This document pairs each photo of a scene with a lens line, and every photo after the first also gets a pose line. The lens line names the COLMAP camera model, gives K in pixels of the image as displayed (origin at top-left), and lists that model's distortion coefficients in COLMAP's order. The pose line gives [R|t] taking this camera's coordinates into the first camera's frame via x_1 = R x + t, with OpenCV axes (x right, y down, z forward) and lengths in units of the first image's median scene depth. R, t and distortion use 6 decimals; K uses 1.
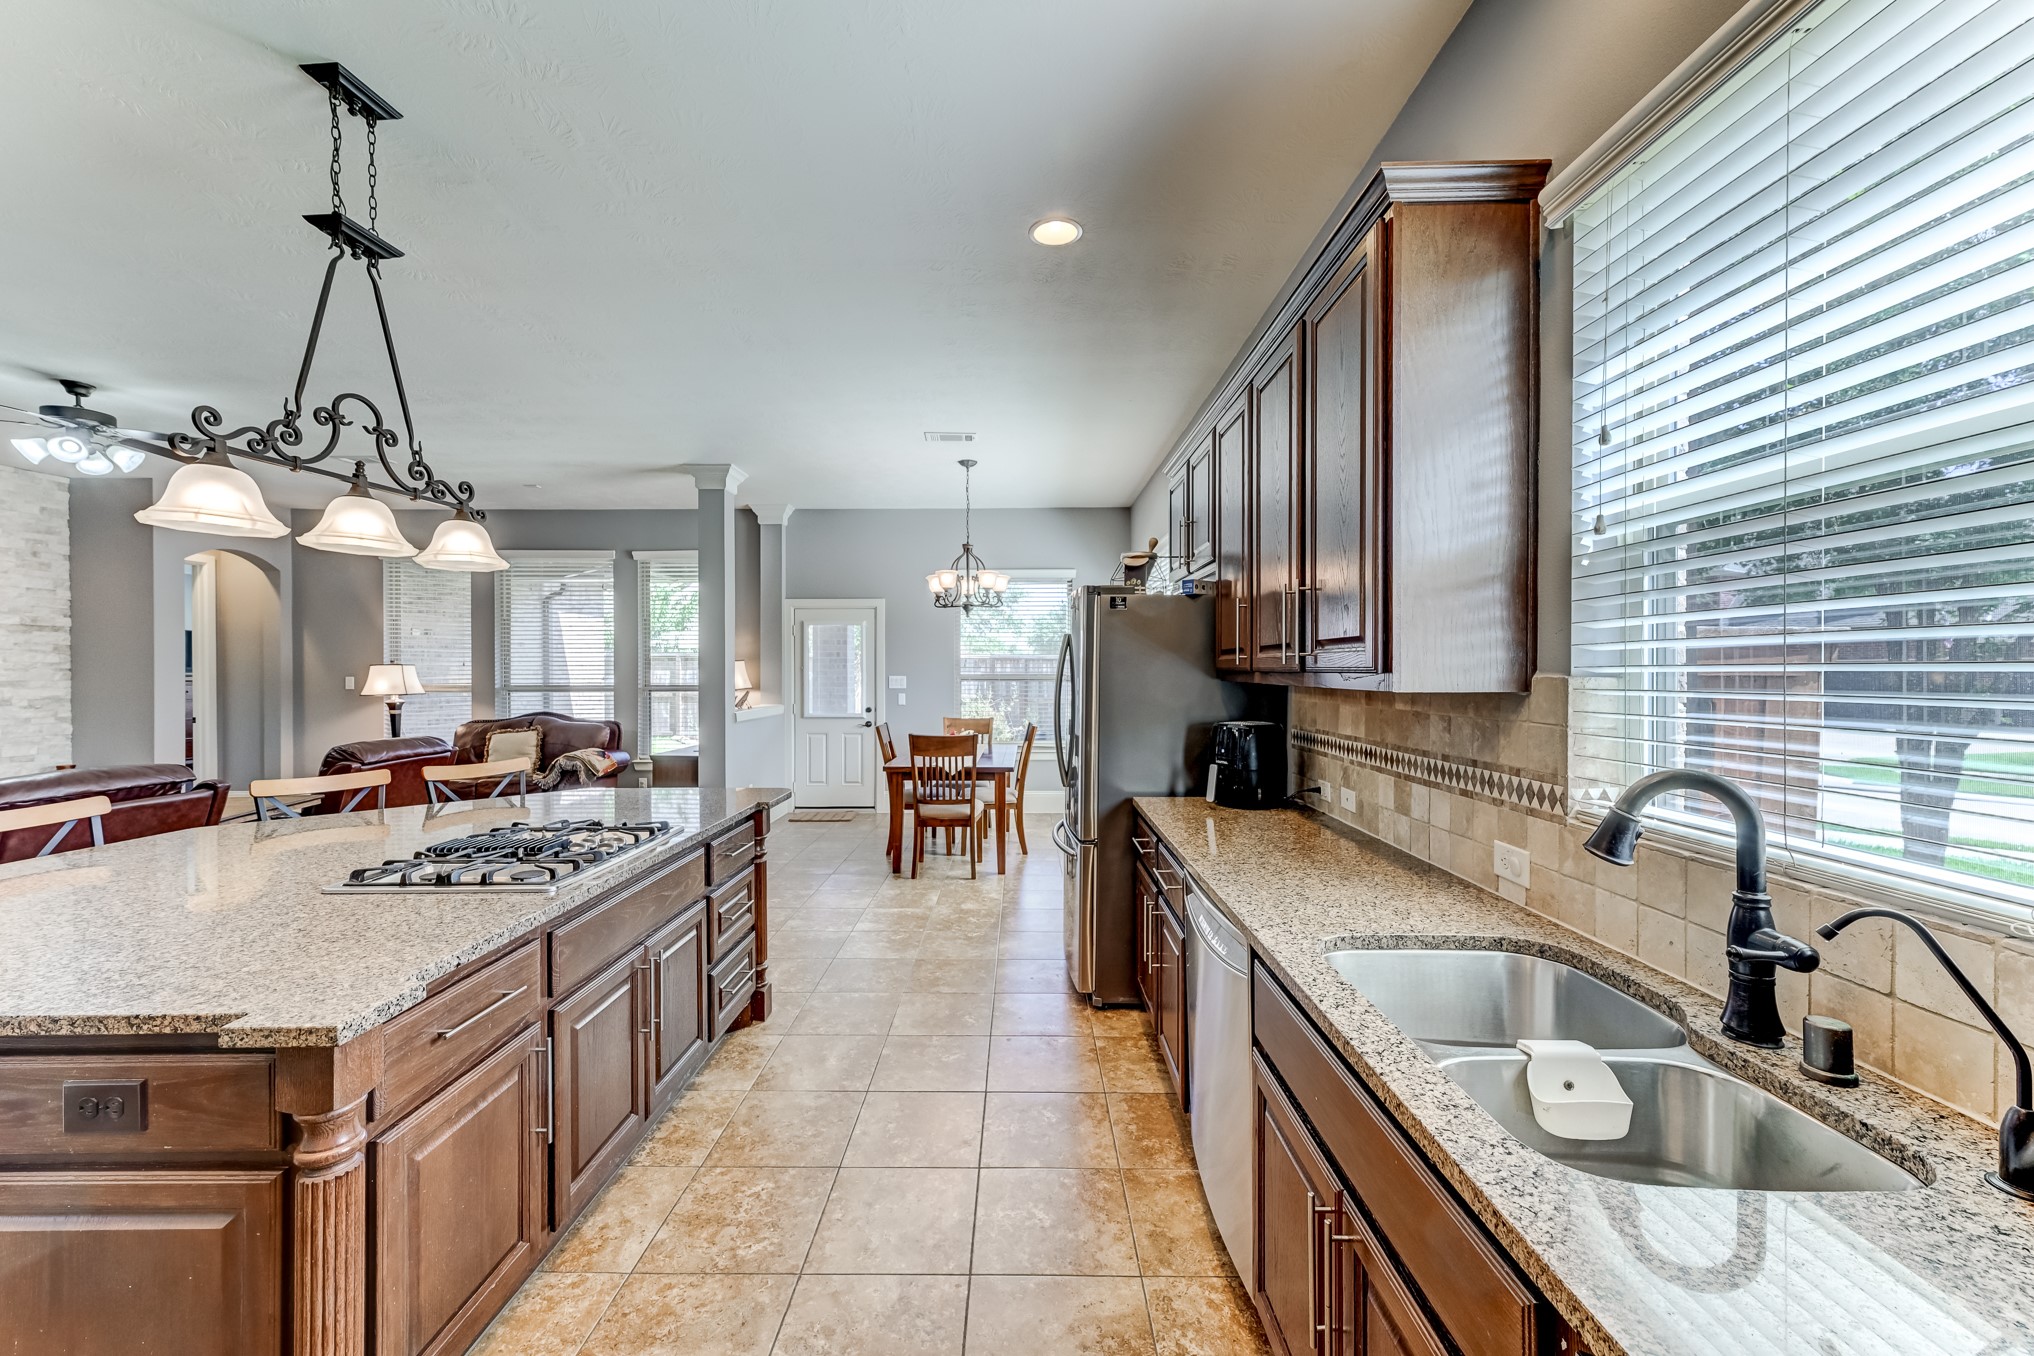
lens RADIAL K [[789.4, 0, 1014.9], [0, 789.4, 675.8], [0, 0, 1]] dist [0.007483, 0.000638]
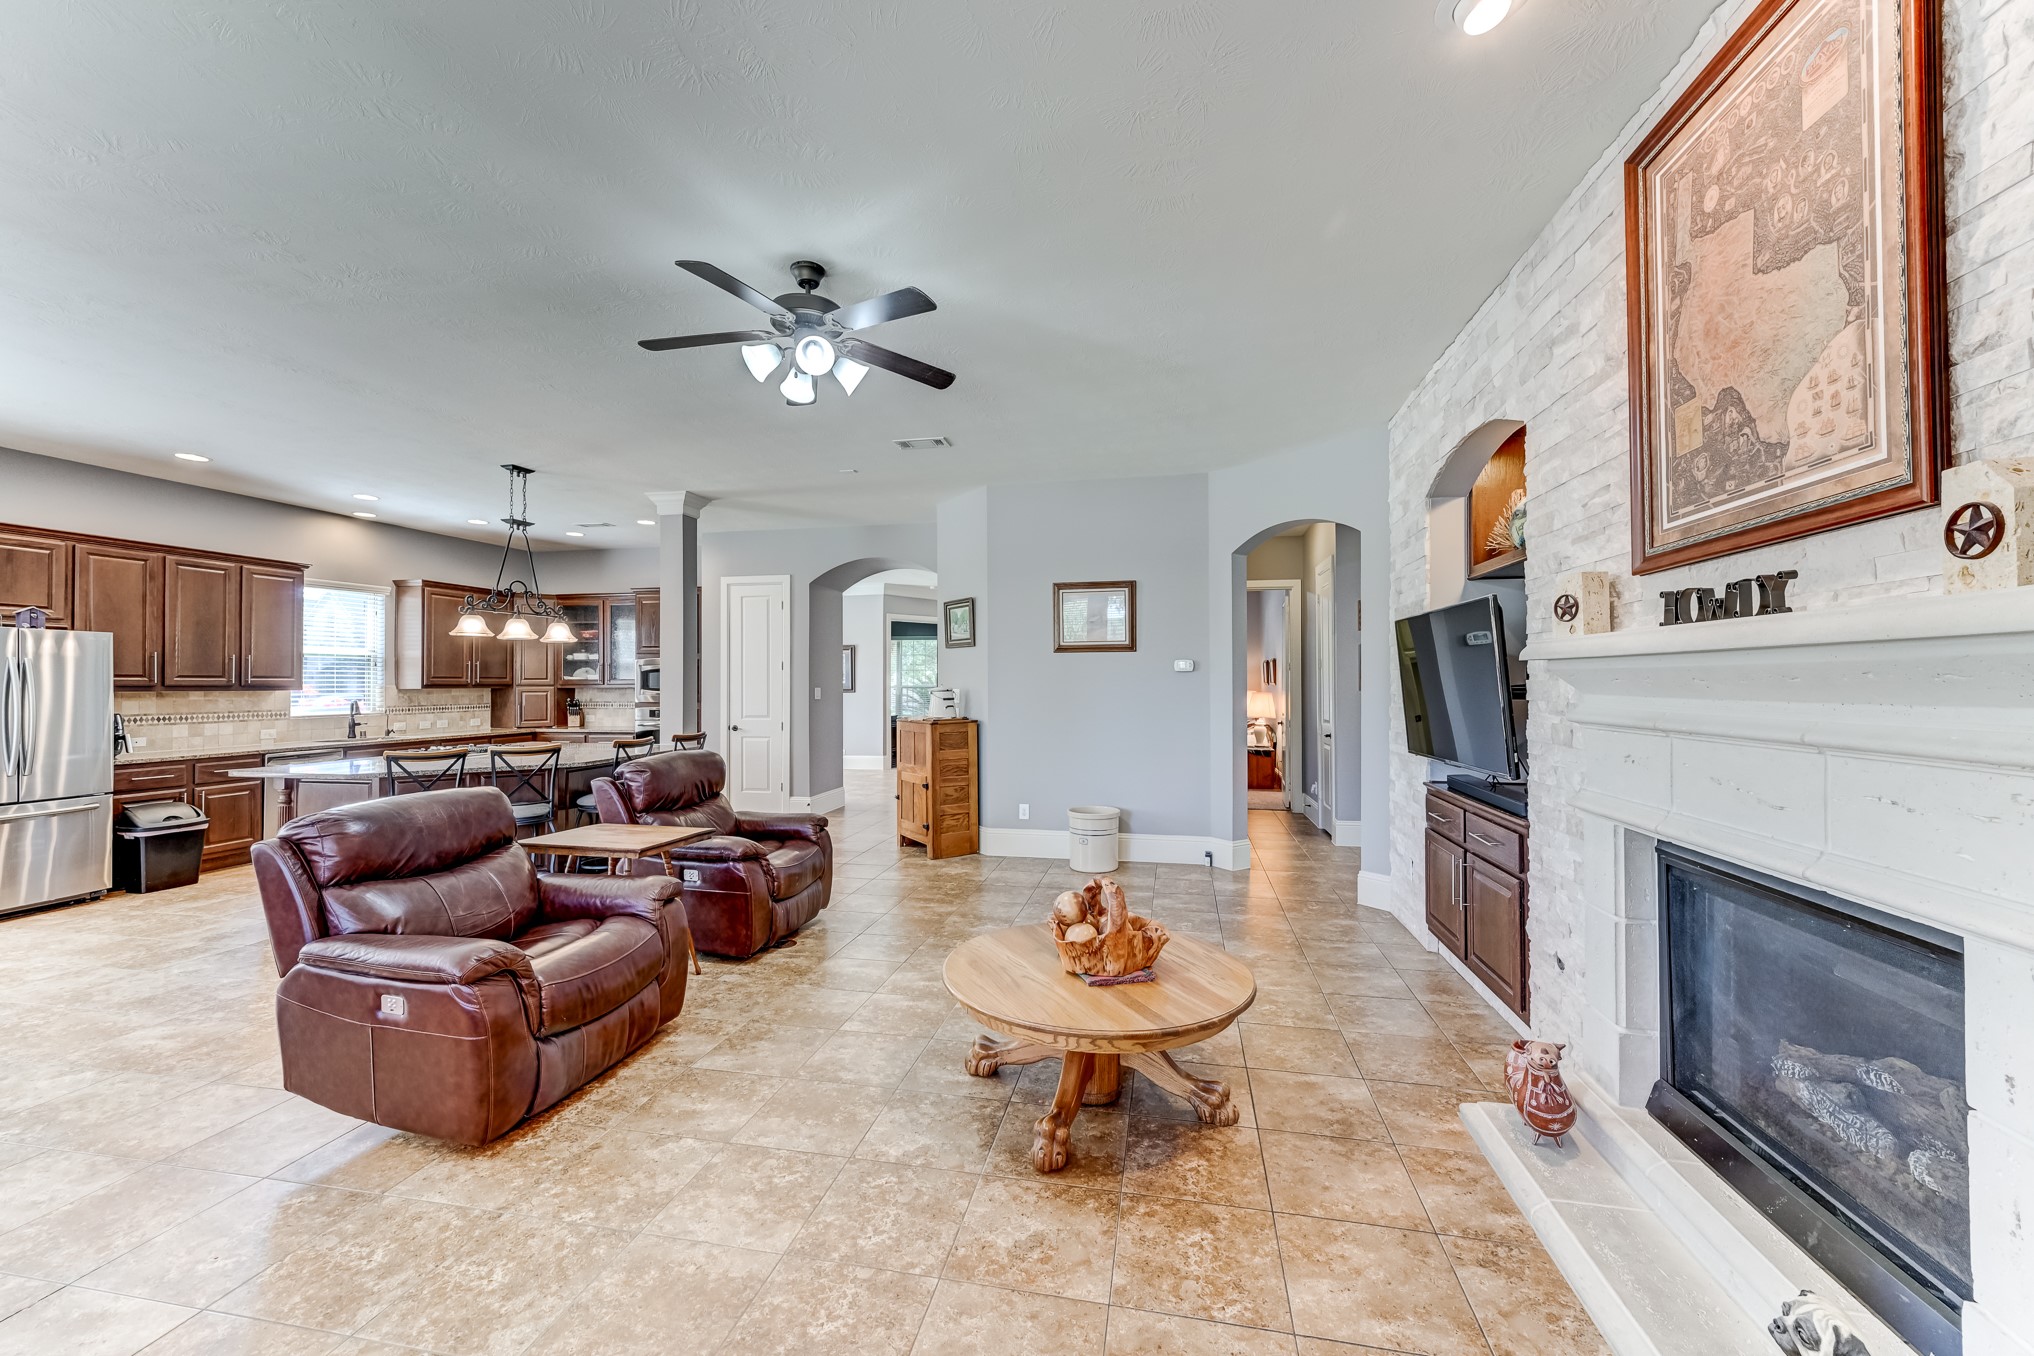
lens RADIAL K [[787.5, 0, 1018.2], [0, 787.5, 674.4], [0, 0, 1]] dist [0.005583, 0.000217]
pose [[-0.982862, 0.007159, 0.184206, -1.480499], [0.006538, 0.999971, -0.003983, -0.008346], [-0.184229, -0.002710, -0.982880, 1.646523]]
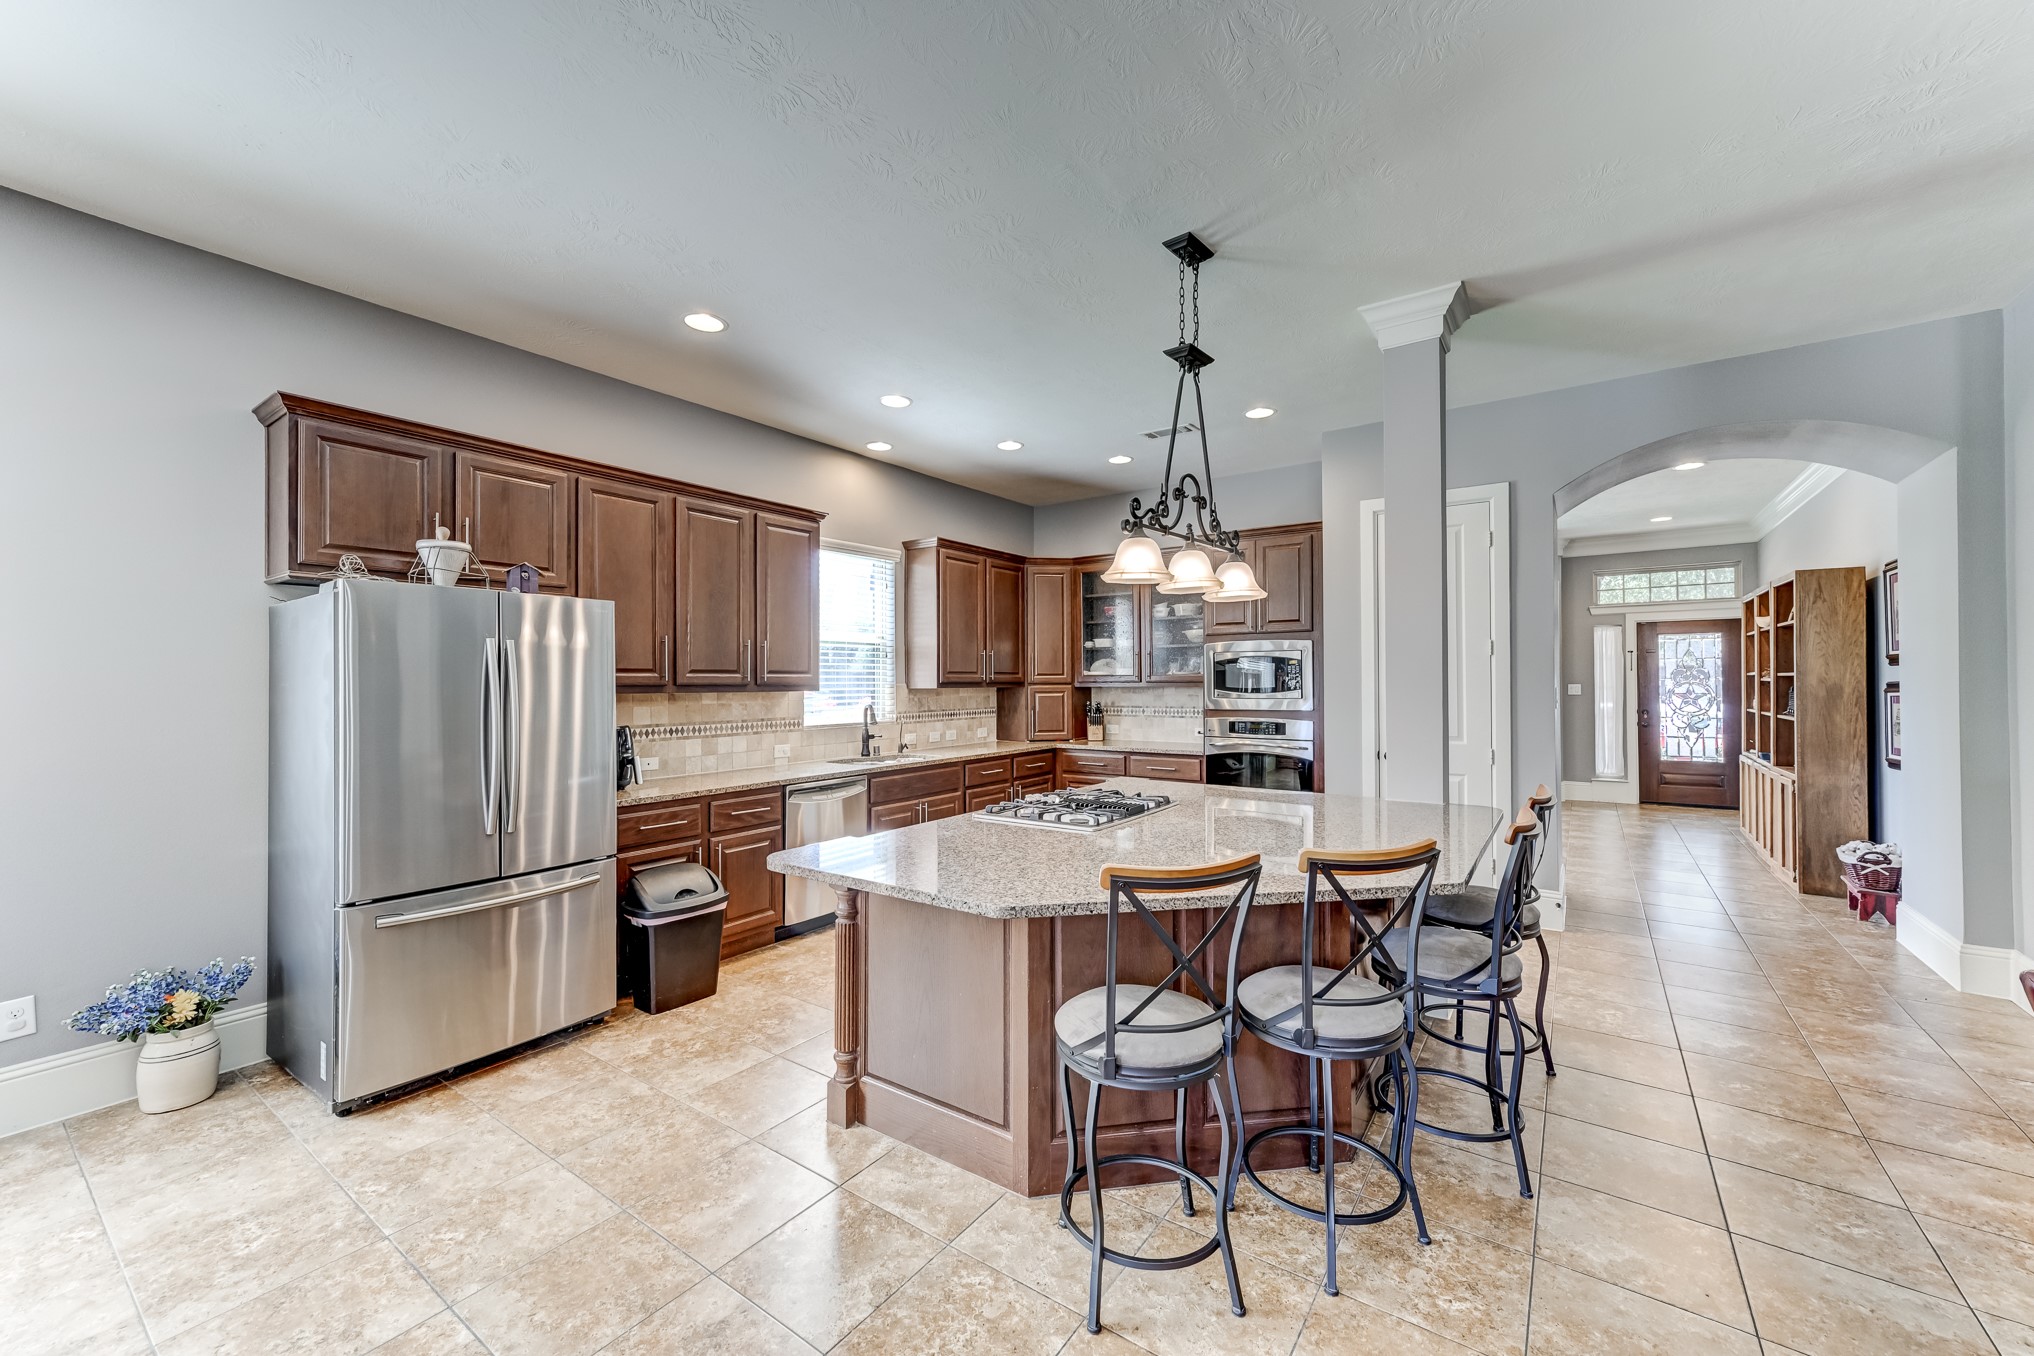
lens RADIAL K [[789.4, 0, 1014.9], [0, 789.4, 675.8], [0, 0, 1]] dist [0.007483, 0.000638]
pose [[-0.819296, 0.010520, 0.573274, -0.670698], [0.011215, 0.999934, -0.002322, -0.007985], [-0.573261, 0.004527, -0.819360, 1.126144]]
